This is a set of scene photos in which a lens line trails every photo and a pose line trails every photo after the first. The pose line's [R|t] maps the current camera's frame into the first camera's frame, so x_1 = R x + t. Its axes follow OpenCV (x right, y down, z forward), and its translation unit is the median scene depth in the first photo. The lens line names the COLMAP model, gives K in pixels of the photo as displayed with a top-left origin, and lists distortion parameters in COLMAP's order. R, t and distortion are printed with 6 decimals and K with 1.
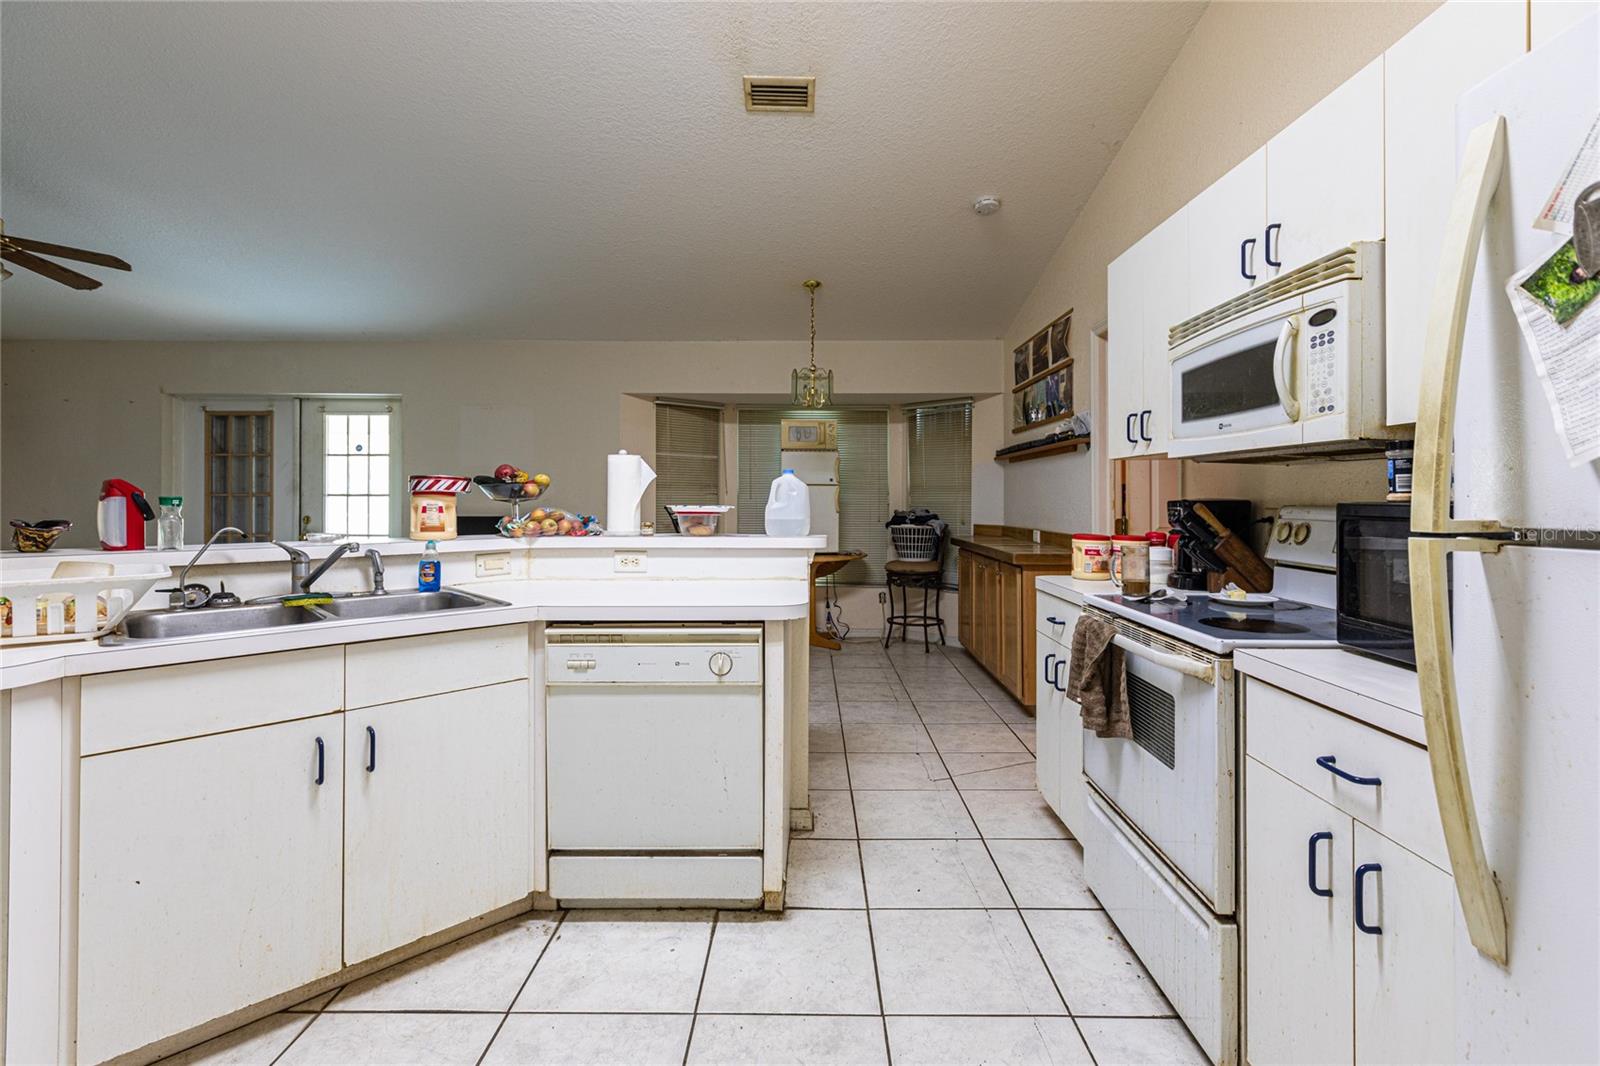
lens RADIAL K [[776.5, 0, 715.1], [0, 776.5, 494.1], [0, 0, 1]] dist [0.000676, 0.002944]
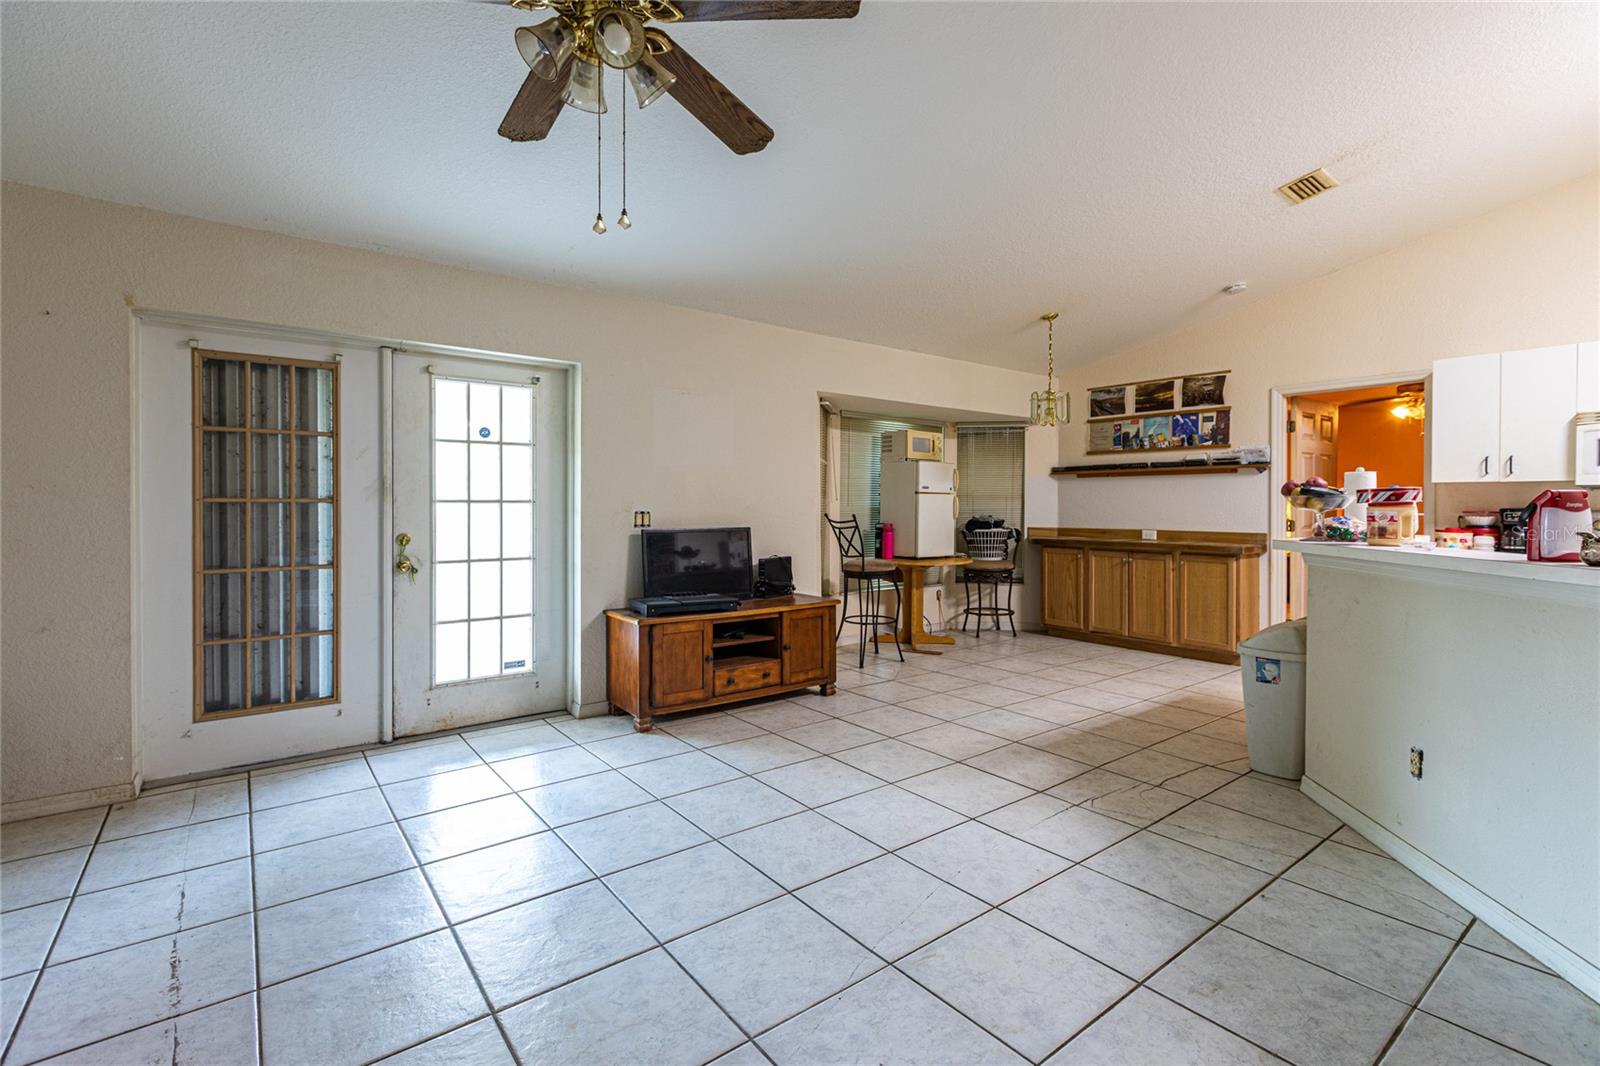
lens RADIAL K [[776.5, 0, 820.5], [0, 776.5, 512.6], [0, 0, 1]] dist [0.000676, 0.002944]
pose [[0.753297, -0.006087, 0.657653, -0.738467], [-0.005054, 0.999874, 0.015044, -0.000482], [-0.657662, -0.014656, 0.753171, 0.310803]]
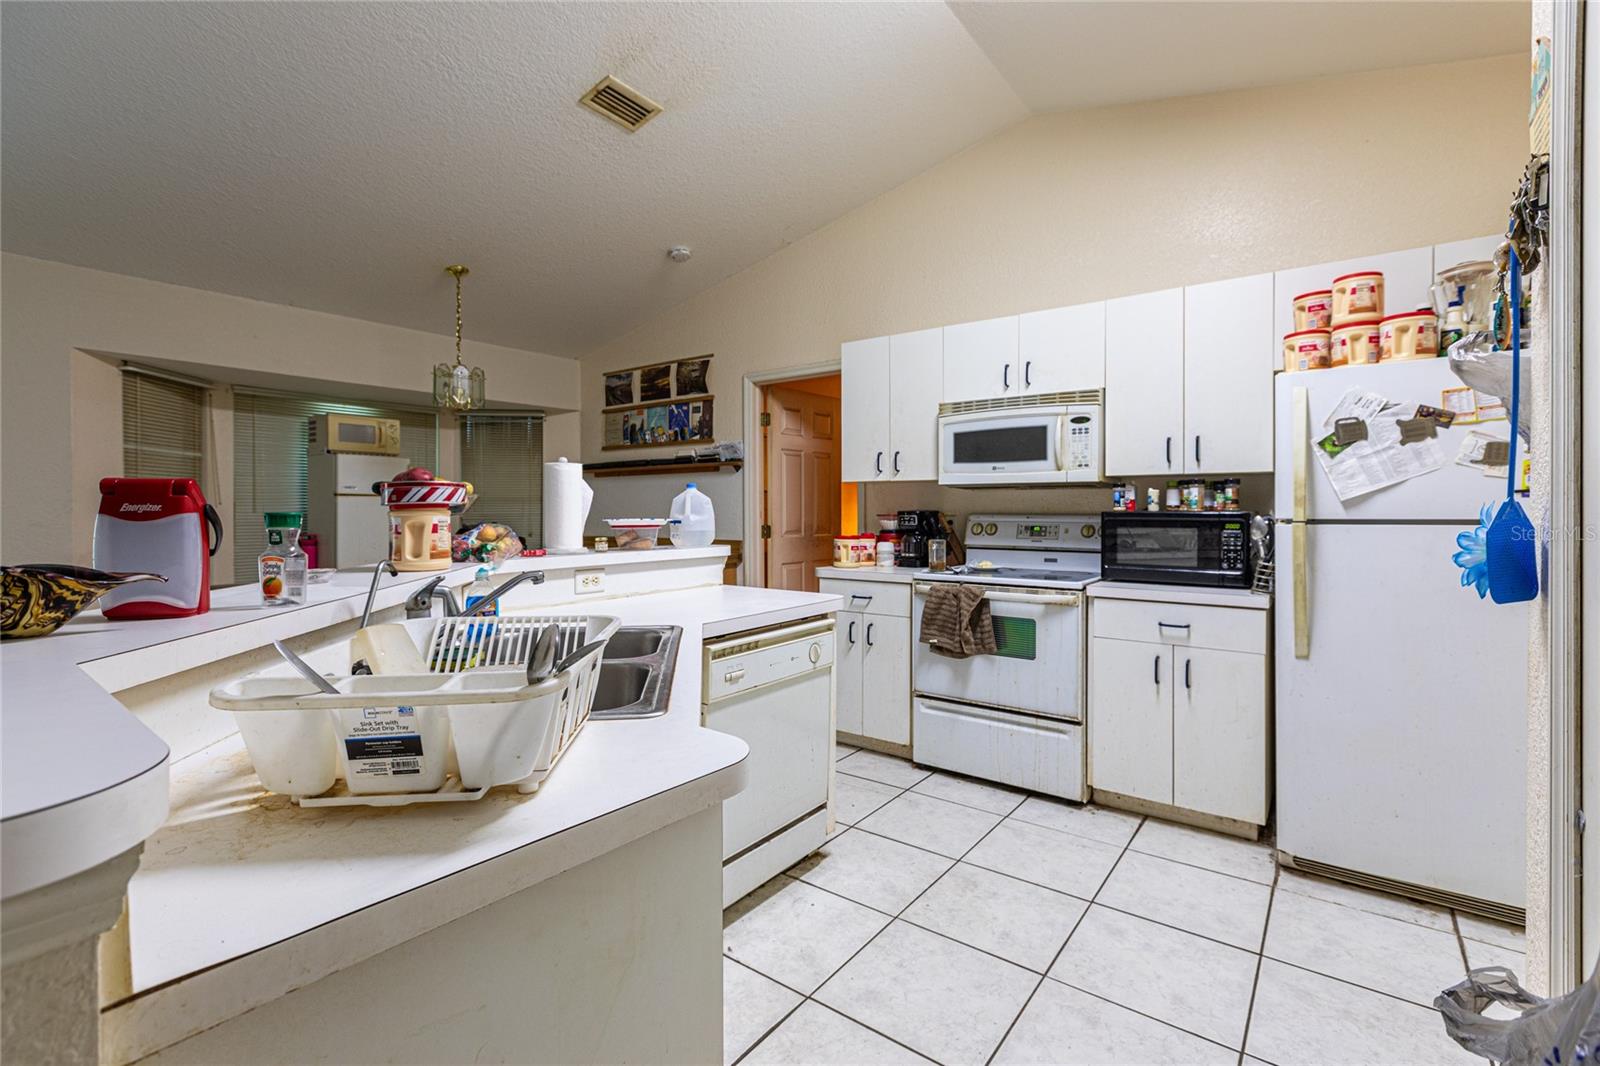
lens RADIAL K [[776.5, 0, 866.6], [0, 776.5, 518.0], [0, 0, 1]] dist [0.000676, 0.002944]
pose [[0.517877, -0.012434, 0.855364, -0.335553], [-0.001121, 0.999884, 0.015213, -0.000754], [-0.855454, -0.008838, 0.517803, 0.116245]]
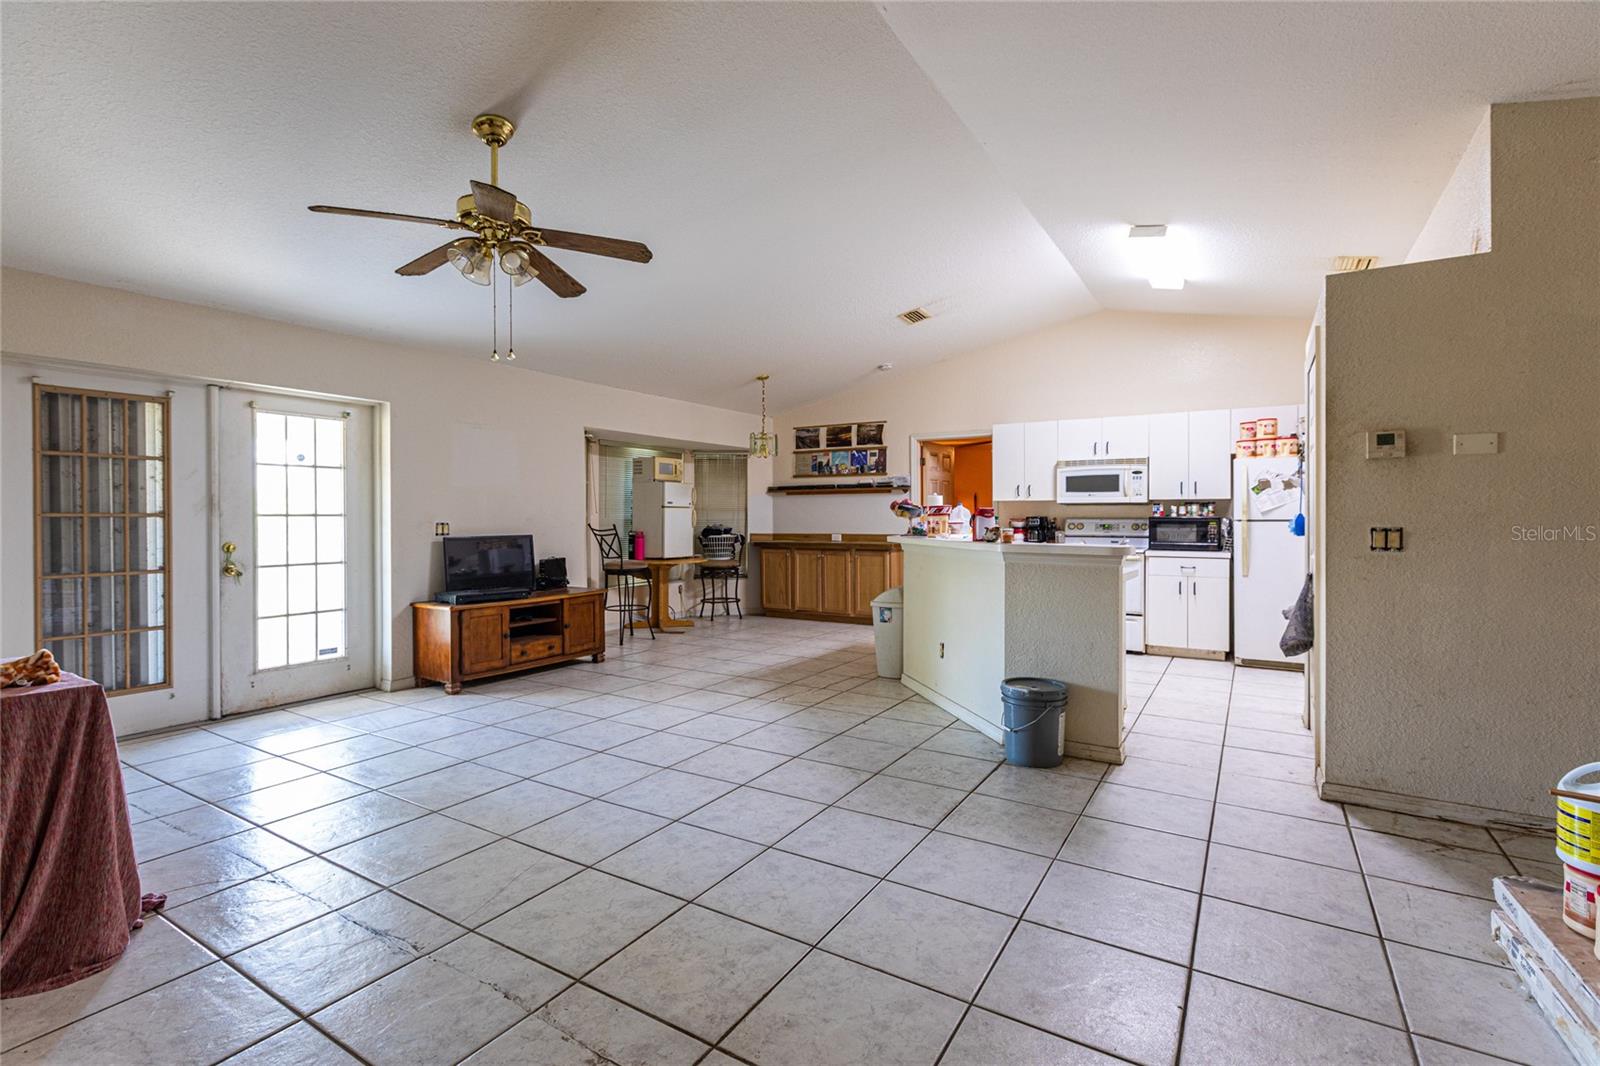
lens RADIAL K [[776.5, 0, 839.6], [0, 776.5, 525.2], [0, 0, 1]] dist [0.000676, 0.002944]
pose [[0.469254, -0.012636, 0.882973, -0.985746], [-0.001708, 0.999883, 0.015217, -0.001489], [-0.883062, -0.008648, 0.469177, 0.123495]]
